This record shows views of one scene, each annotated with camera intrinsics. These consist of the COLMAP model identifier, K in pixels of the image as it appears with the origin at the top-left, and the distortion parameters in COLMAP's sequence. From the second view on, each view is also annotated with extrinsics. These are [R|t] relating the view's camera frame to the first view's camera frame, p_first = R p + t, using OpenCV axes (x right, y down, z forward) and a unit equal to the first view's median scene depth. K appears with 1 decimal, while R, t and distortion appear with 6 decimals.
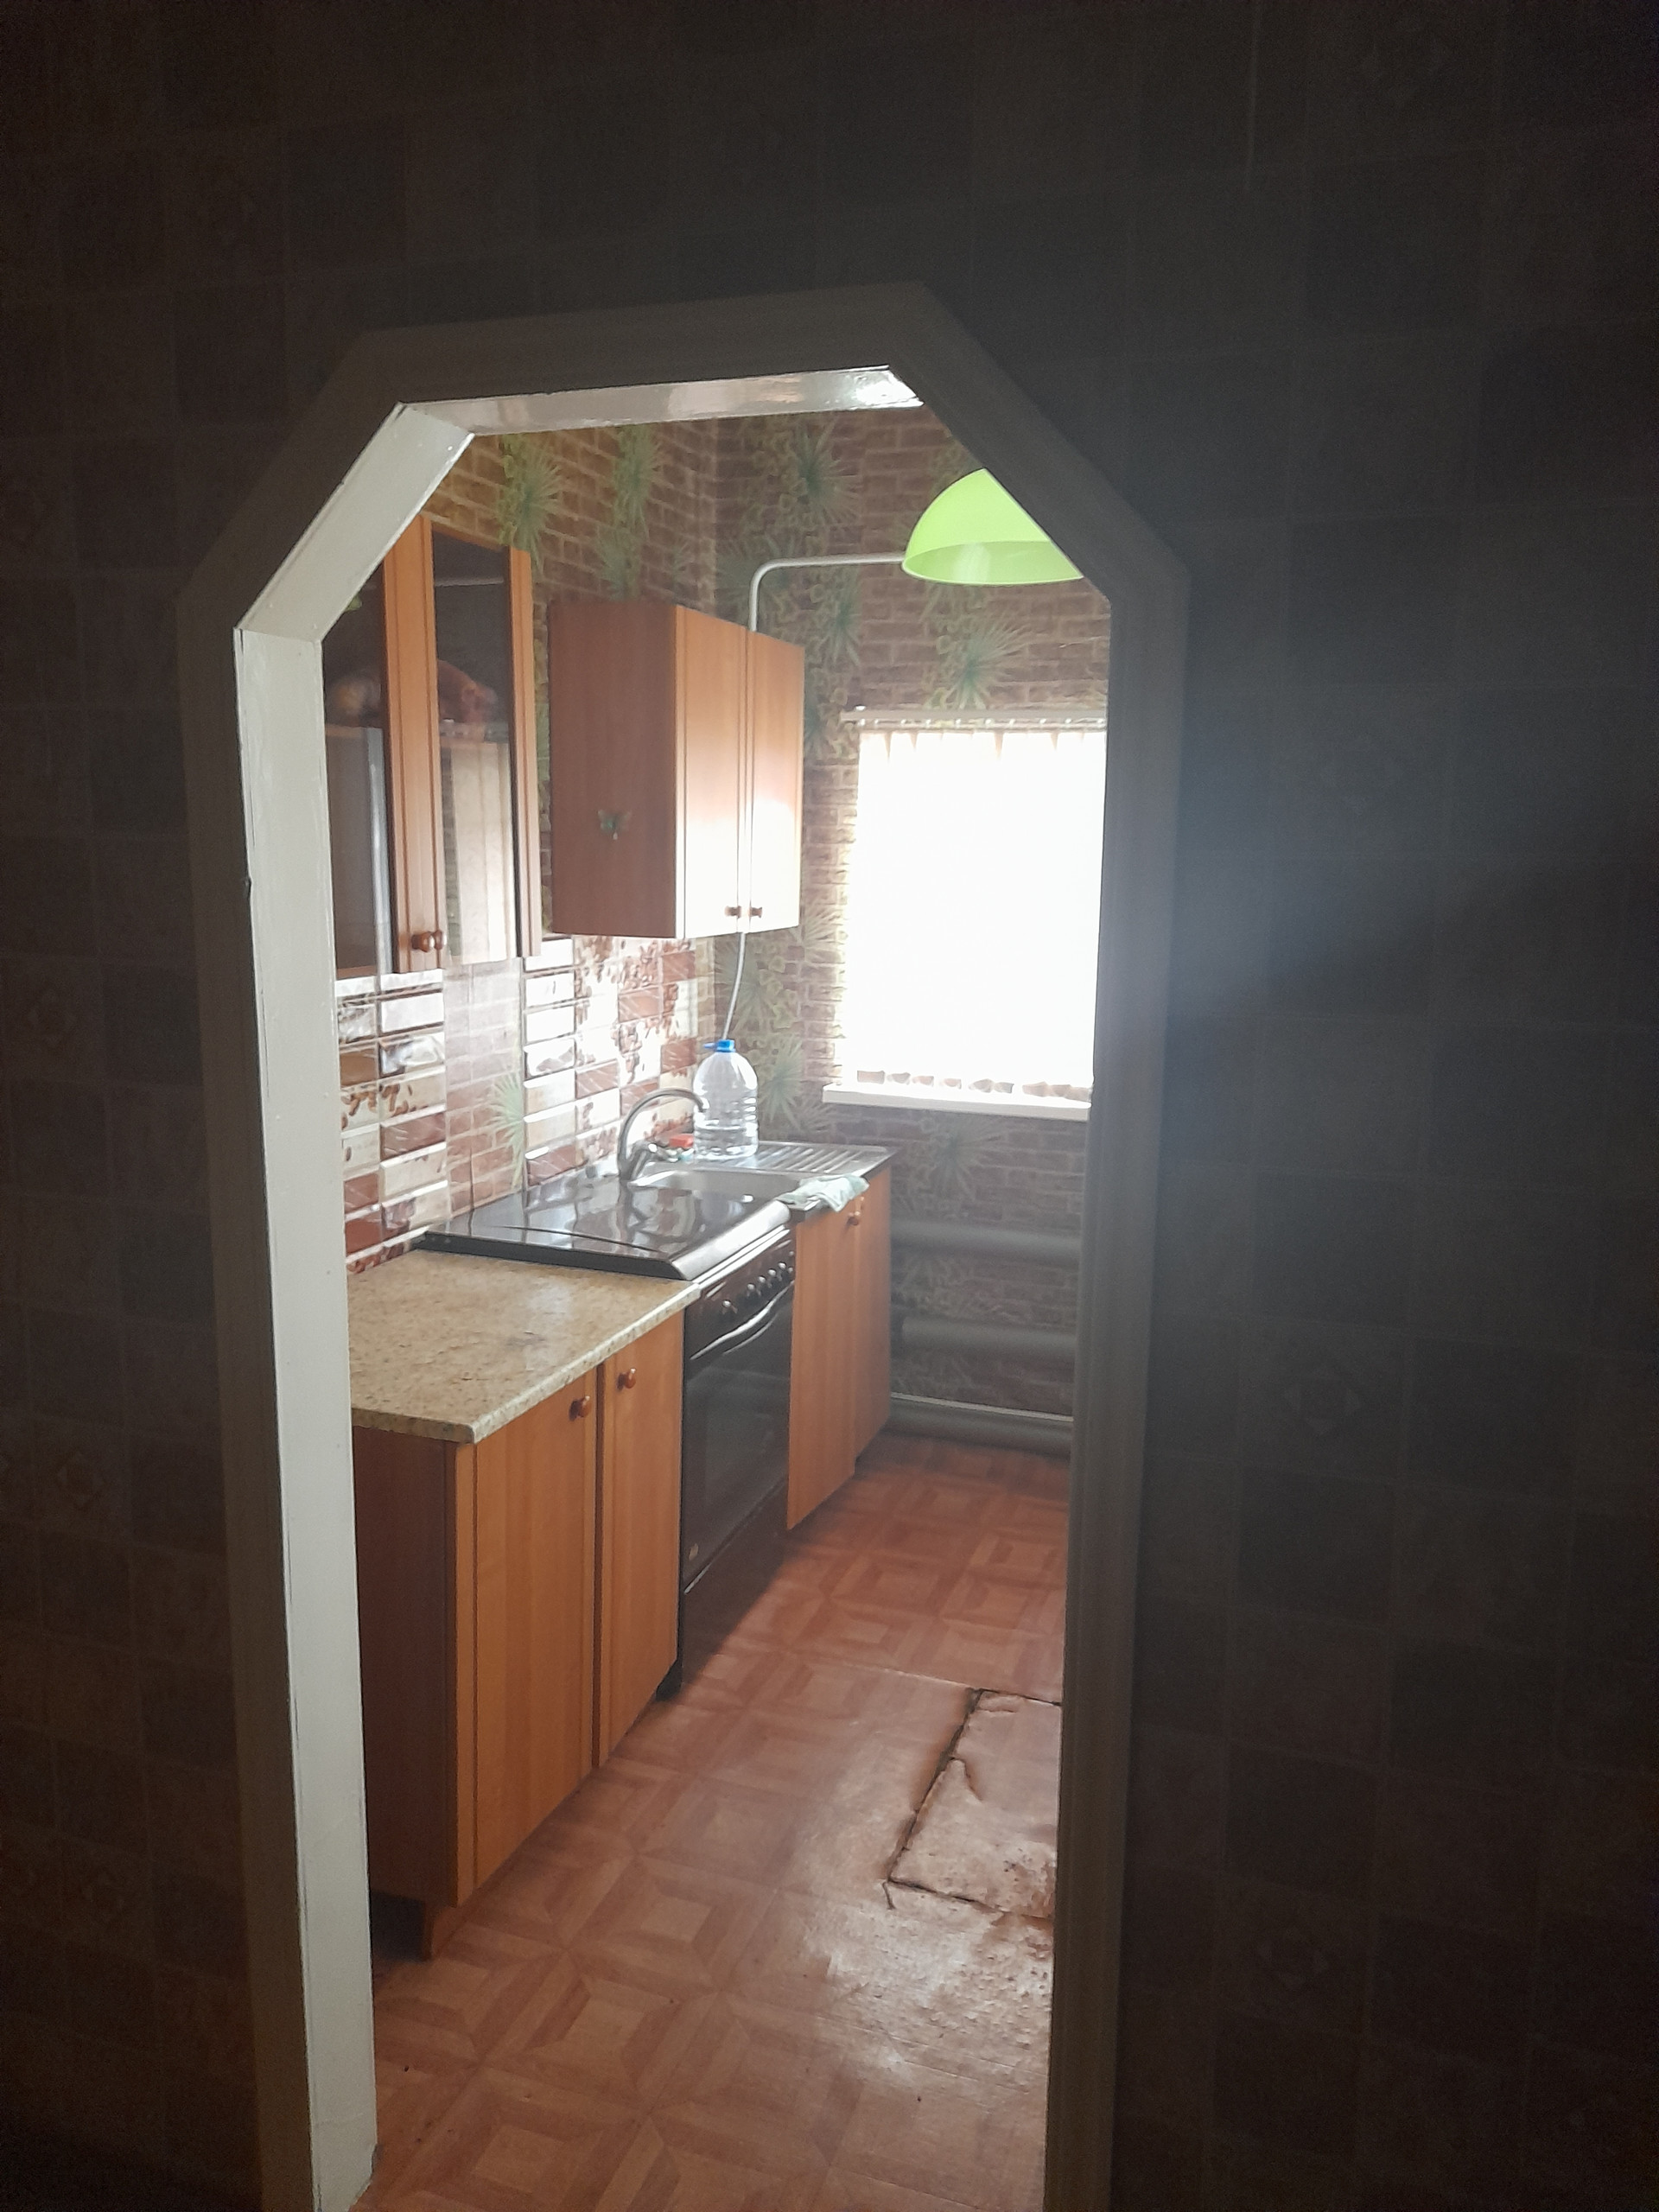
lens RADIAL K [[1616.8, 0, 829.0], [0, 1616.8, 1107.5], [0, 0, 1]] dist [0.021155, -0.001682]
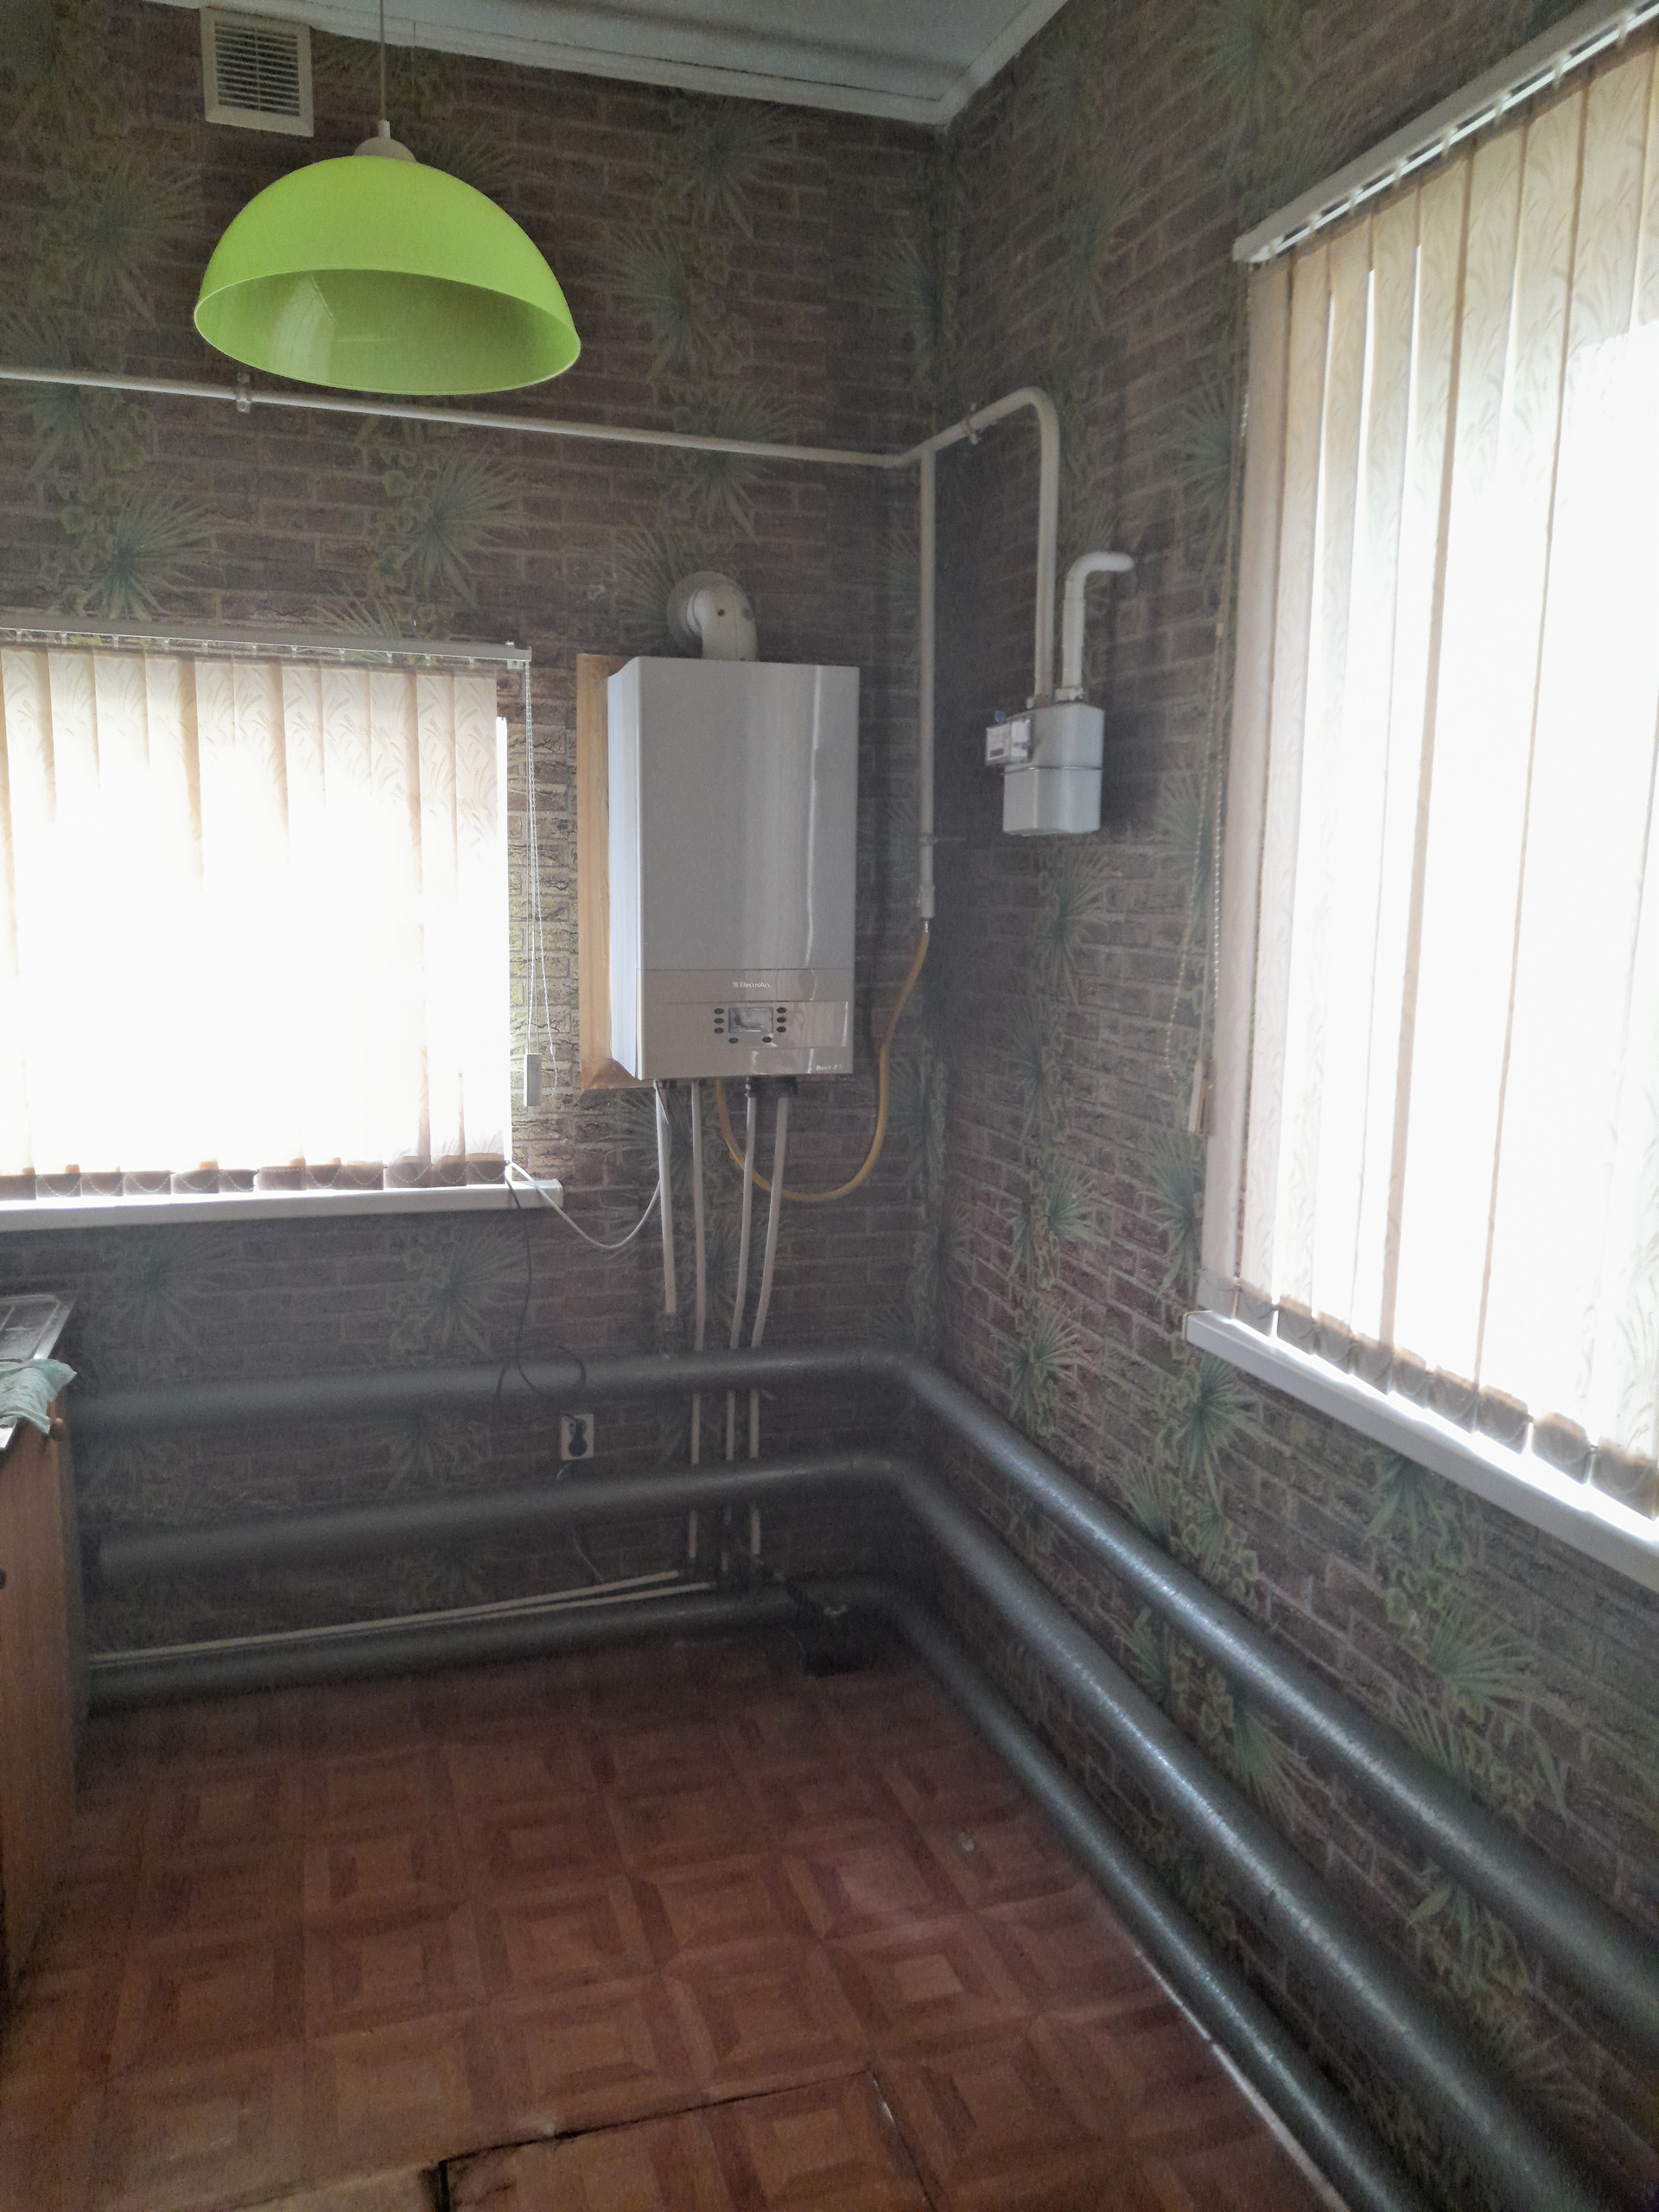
lens RADIAL K [[1616.8, 0, 829.3], [0, 1616.8, 1107.3], [0, 0, 1]] dist [0.021155, -0.001682]
pose [[0.807348, -0.092248, 0.582820, -0.088139], [0.095452, 0.995113, 0.025281, -0.037034], [-0.582304, 0.035221, 0.812208, 0.296666]]
